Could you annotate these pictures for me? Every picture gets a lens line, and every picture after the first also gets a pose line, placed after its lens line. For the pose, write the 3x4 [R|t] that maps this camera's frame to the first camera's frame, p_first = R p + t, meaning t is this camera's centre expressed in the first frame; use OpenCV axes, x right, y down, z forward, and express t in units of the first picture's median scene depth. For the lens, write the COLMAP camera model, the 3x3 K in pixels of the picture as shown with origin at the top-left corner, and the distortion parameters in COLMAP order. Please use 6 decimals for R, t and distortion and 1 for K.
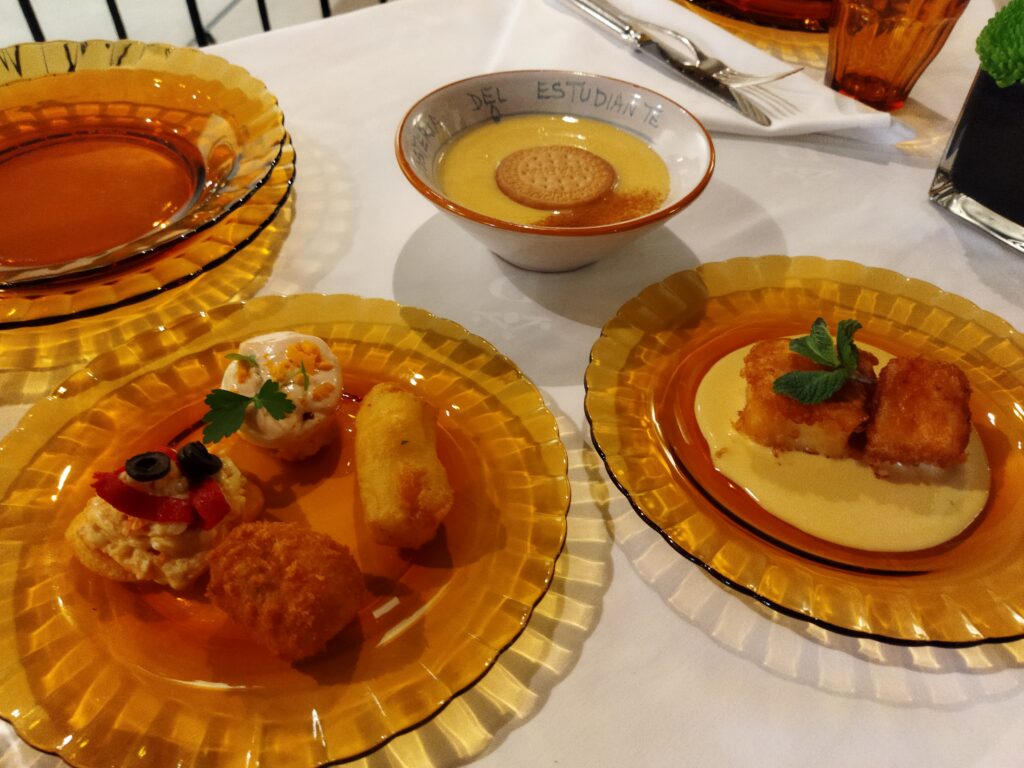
lens RADIAL K [[797.4, 0, 516.2], [0, 797.4, 383.3], [0, 0, 1]] dist [0.003916, -0.002389]
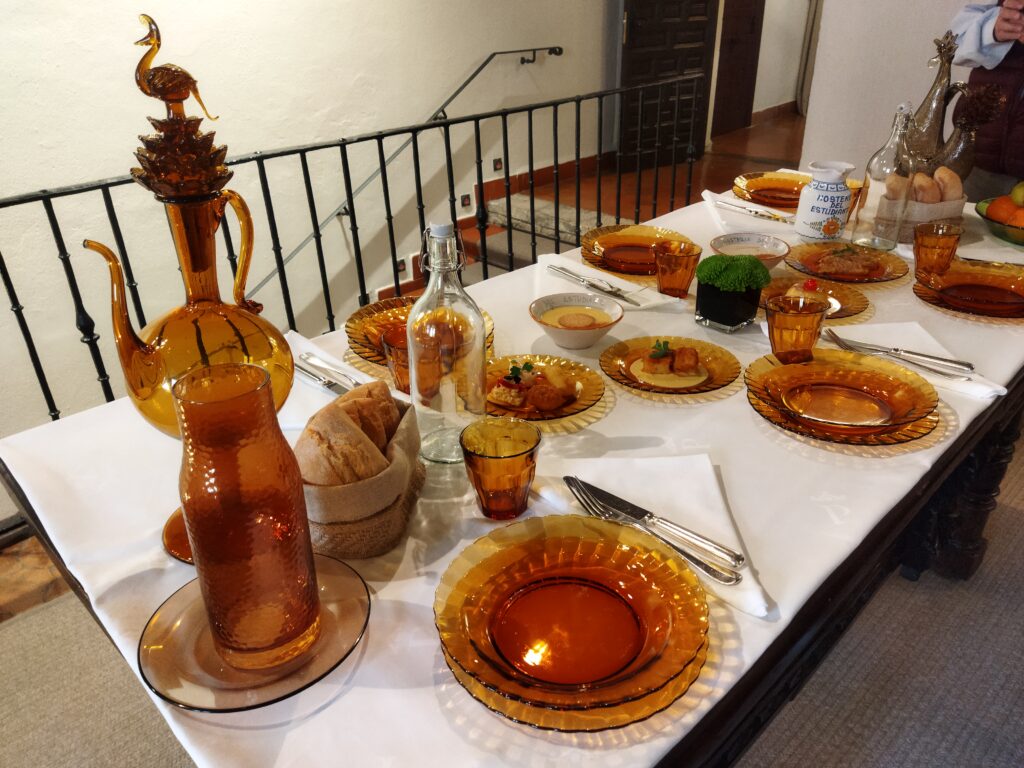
lens RADIAL K [[797.4, 0, 511.1], [0, 797.4, 386.5], [0, 0, 1]] dist [0.003916, -0.002389]
pose [[0.989540, -0.097960, 0.105902, -0.576890], [0.125366, 0.947142, -0.295304, 0.904441], [-0.071376, 0.305492, 0.949516, -1.954917]]
